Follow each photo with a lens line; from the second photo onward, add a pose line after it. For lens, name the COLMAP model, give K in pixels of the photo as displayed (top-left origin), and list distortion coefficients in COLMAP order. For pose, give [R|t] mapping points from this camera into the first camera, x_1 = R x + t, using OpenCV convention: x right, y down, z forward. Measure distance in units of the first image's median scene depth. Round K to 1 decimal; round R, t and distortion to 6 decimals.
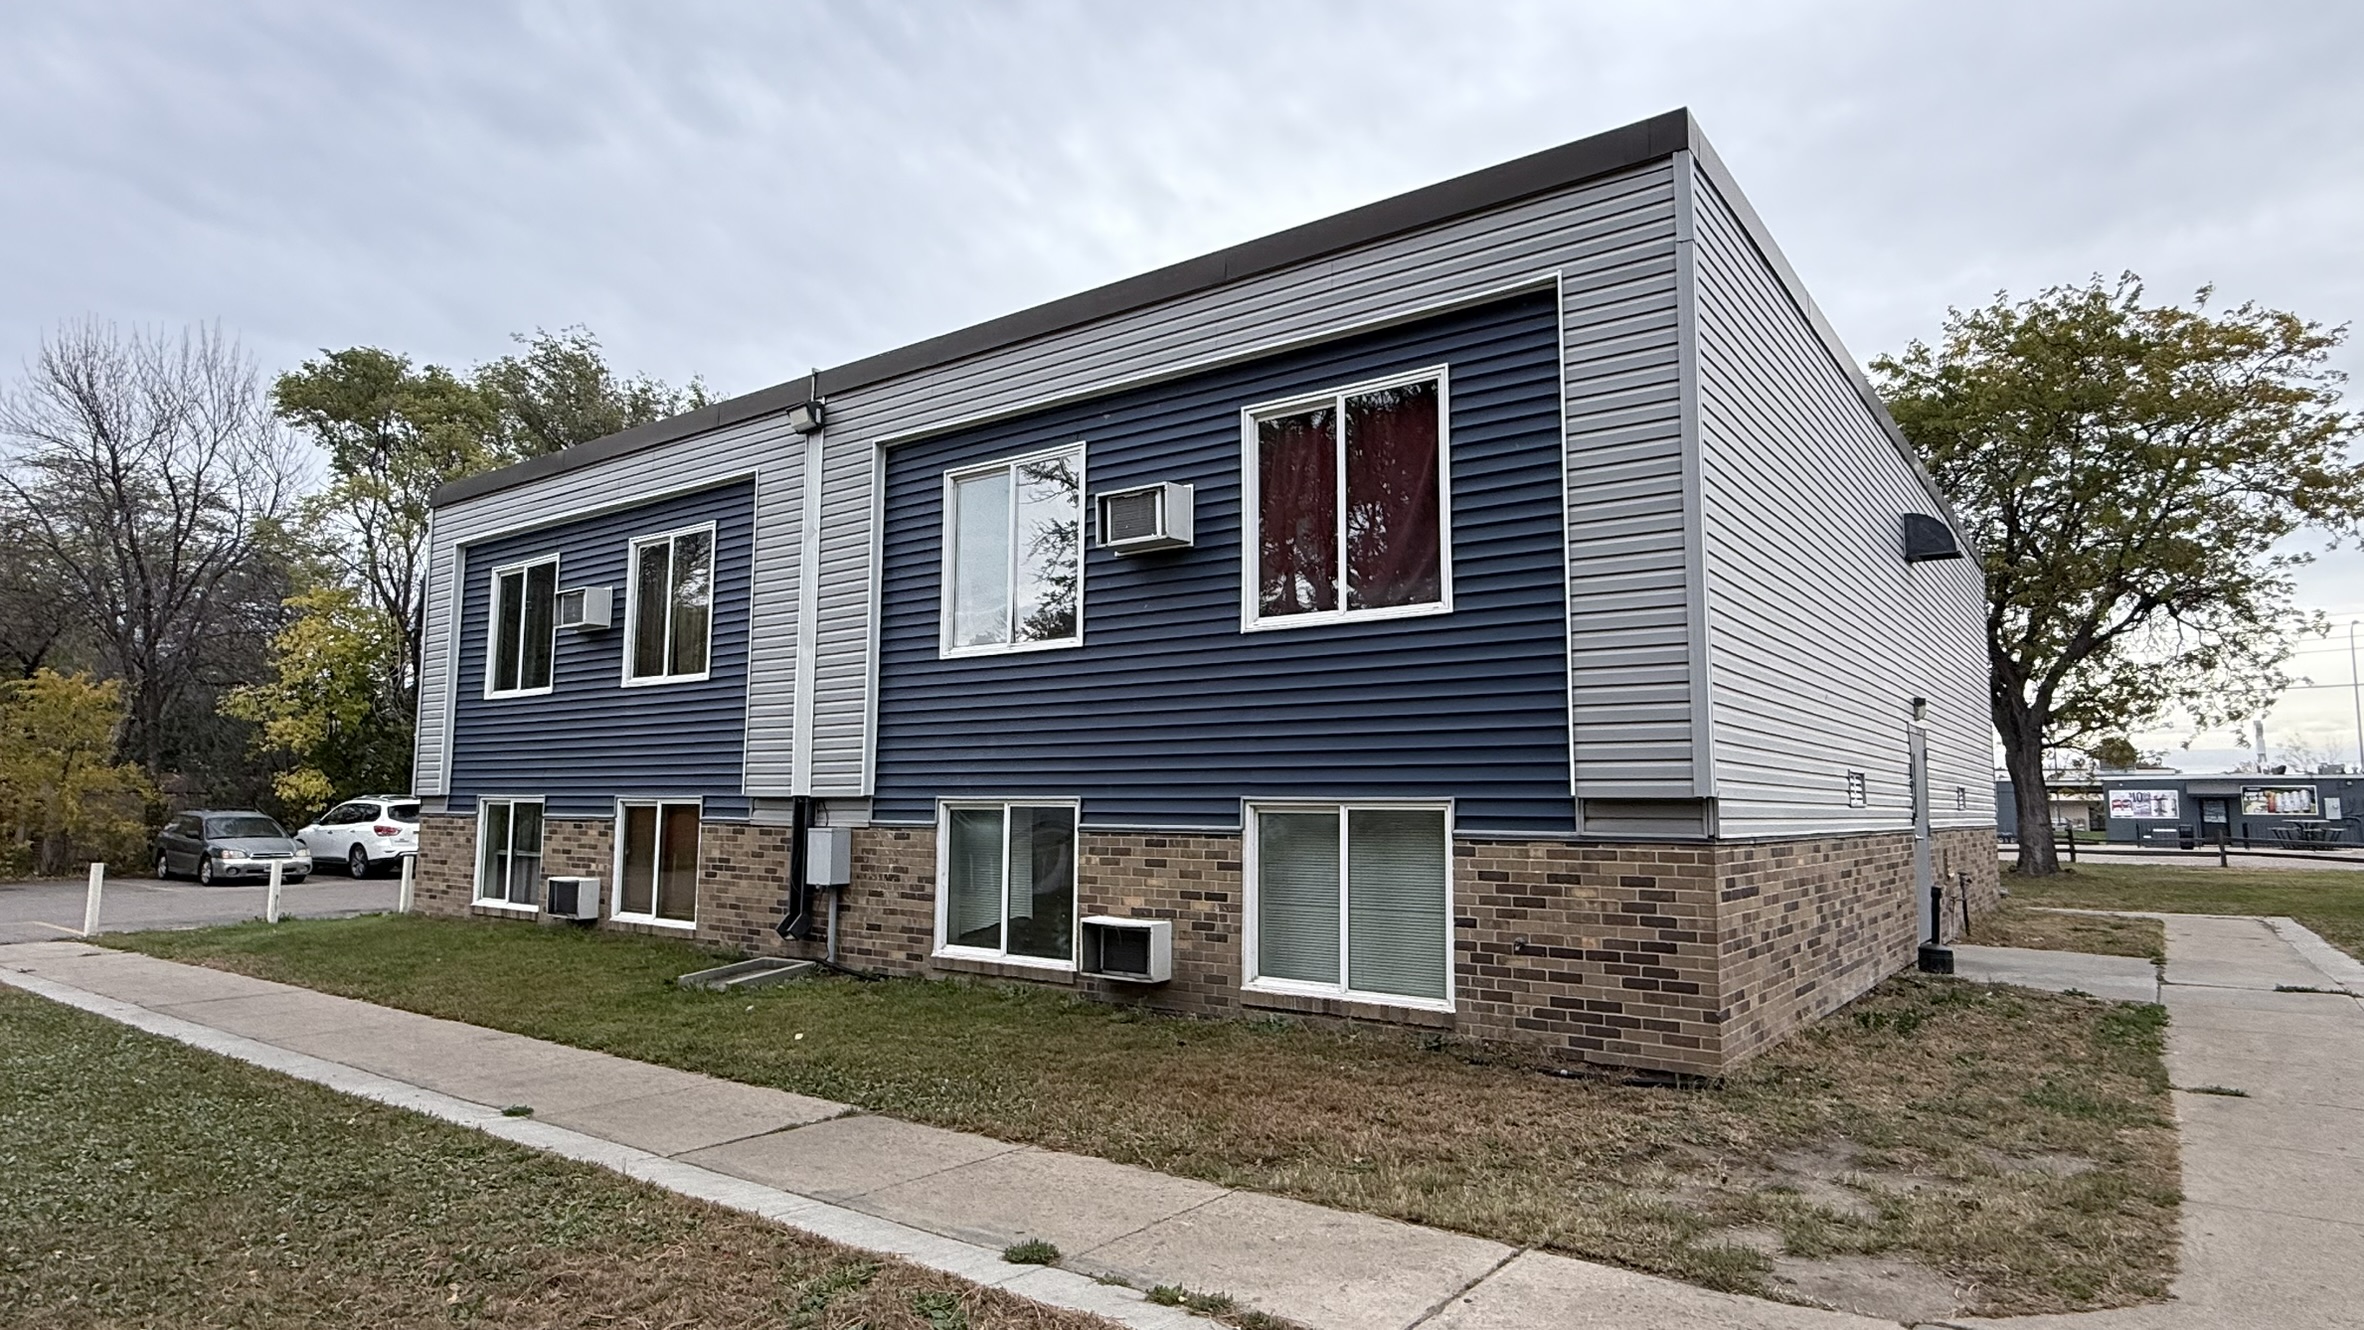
lens RADIAL K [[1313.5, 0, 1190.9], [0, 1313.5, 662.4], [0, 0, 1]] dist [-0.006820, -0.000147]
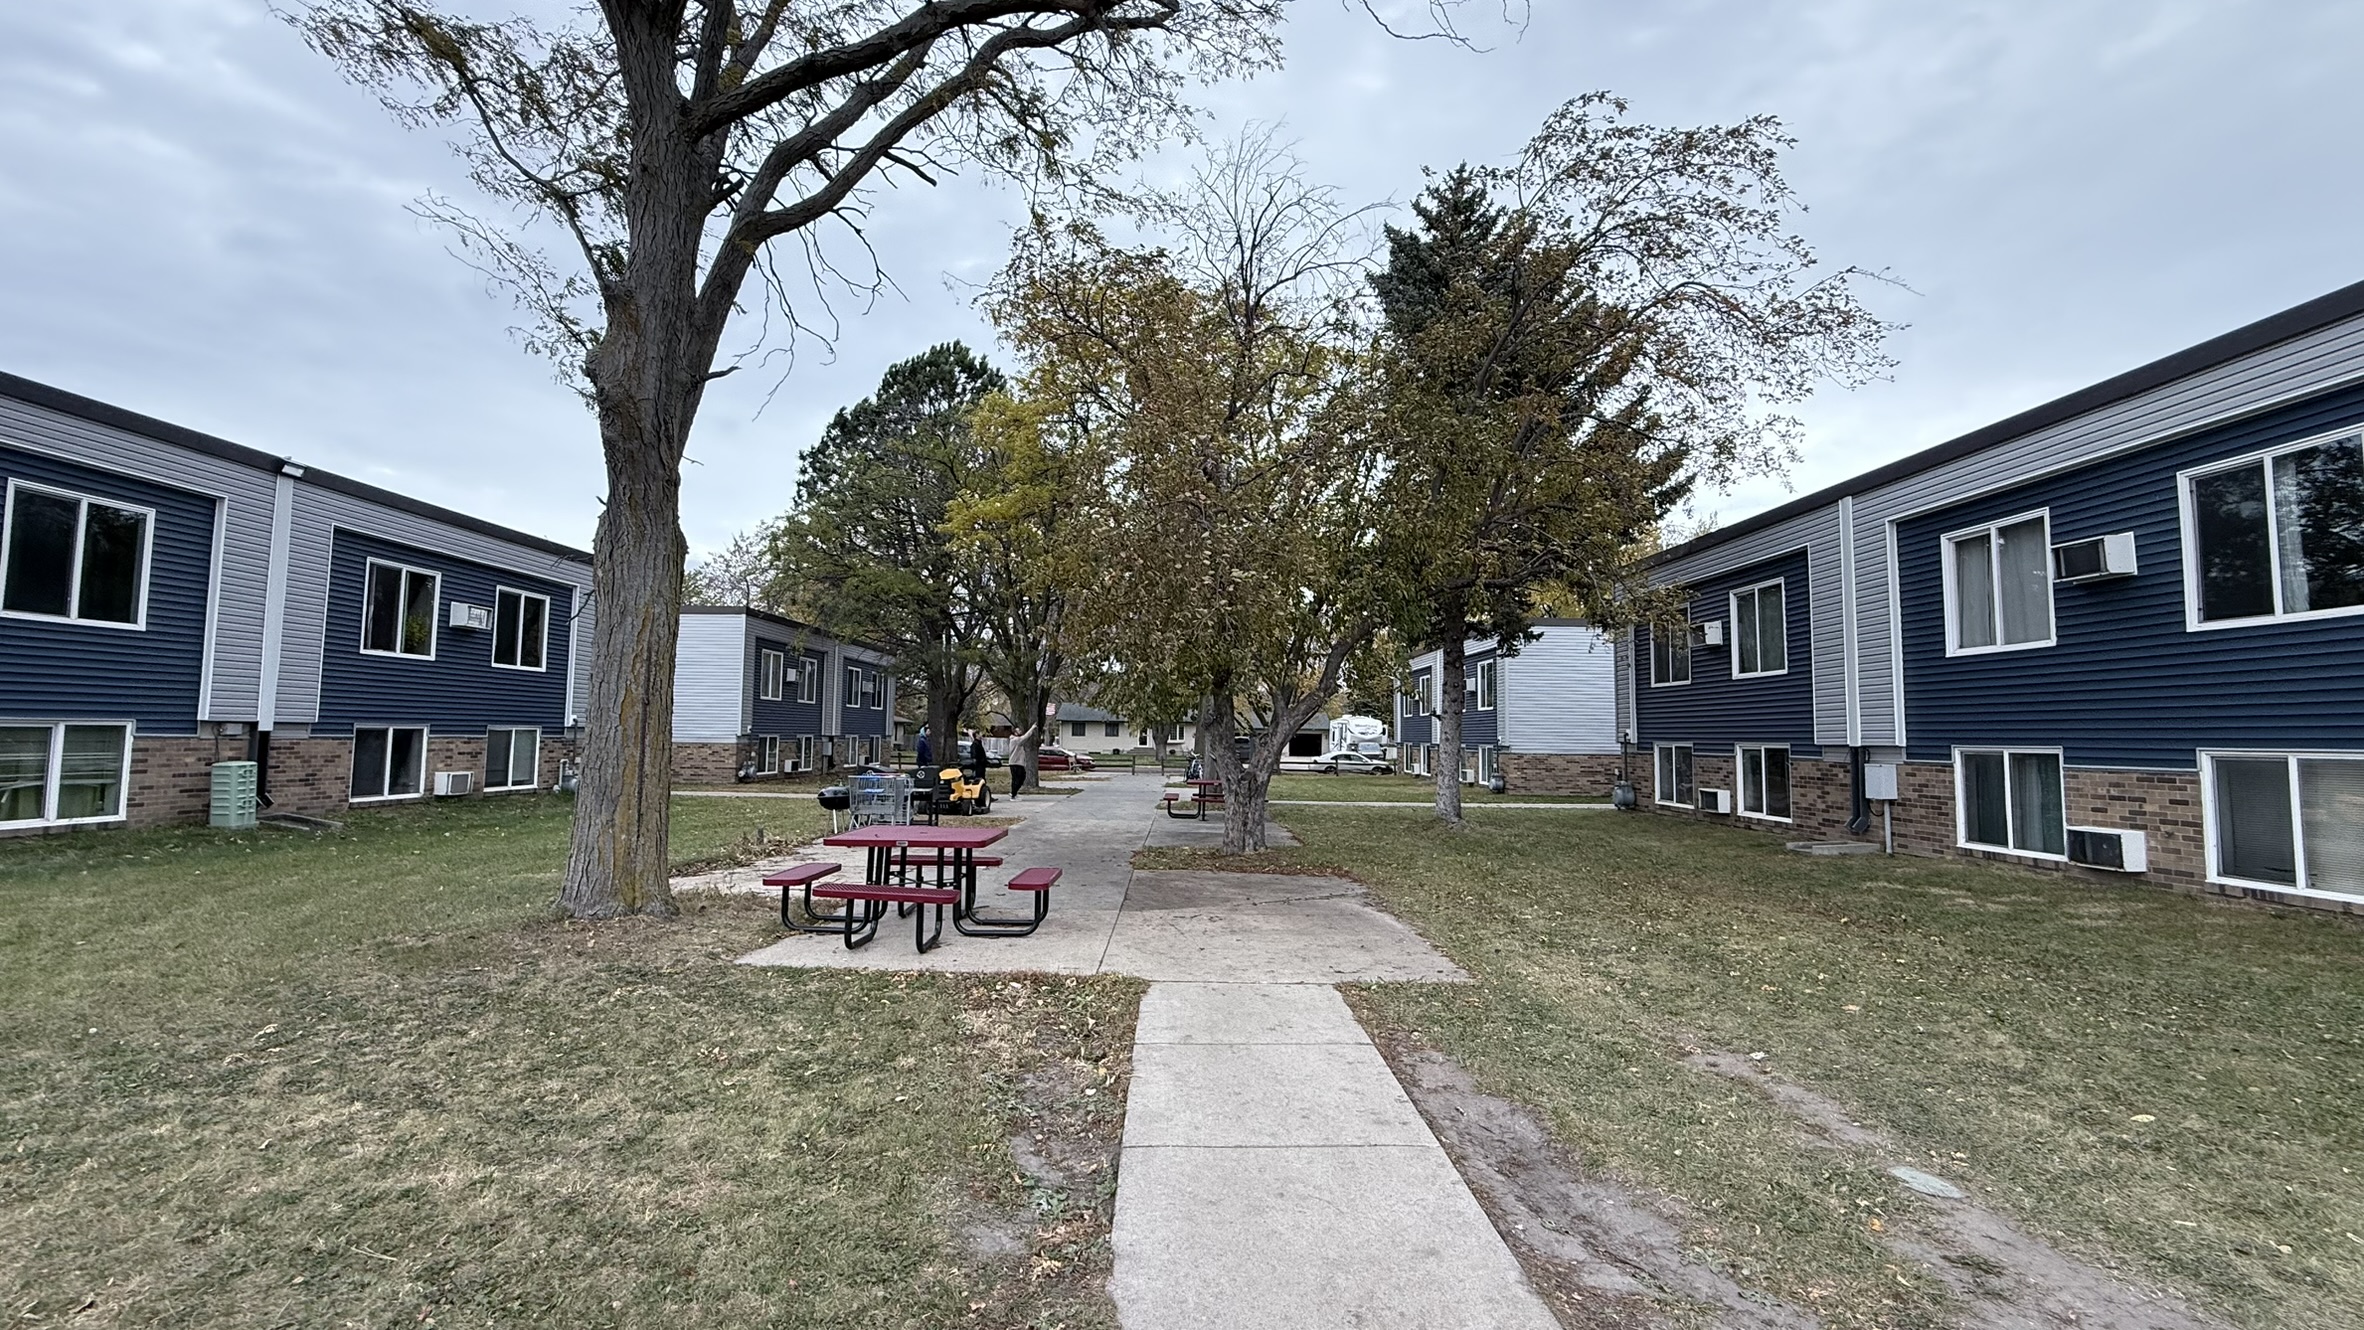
lens RADIAL K [[946.0, 0, 1188.0], [0, 946.0, 666.1], [0, 0, 1]] dist [-0.002592, -0.000556]
pose [[0.591603, -0.061328, -0.803893, 0.184877], [0.081172, 0.996567, -0.016291, -0.049524], [0.802132, -0.055616, 0.594551, -0.405798]]
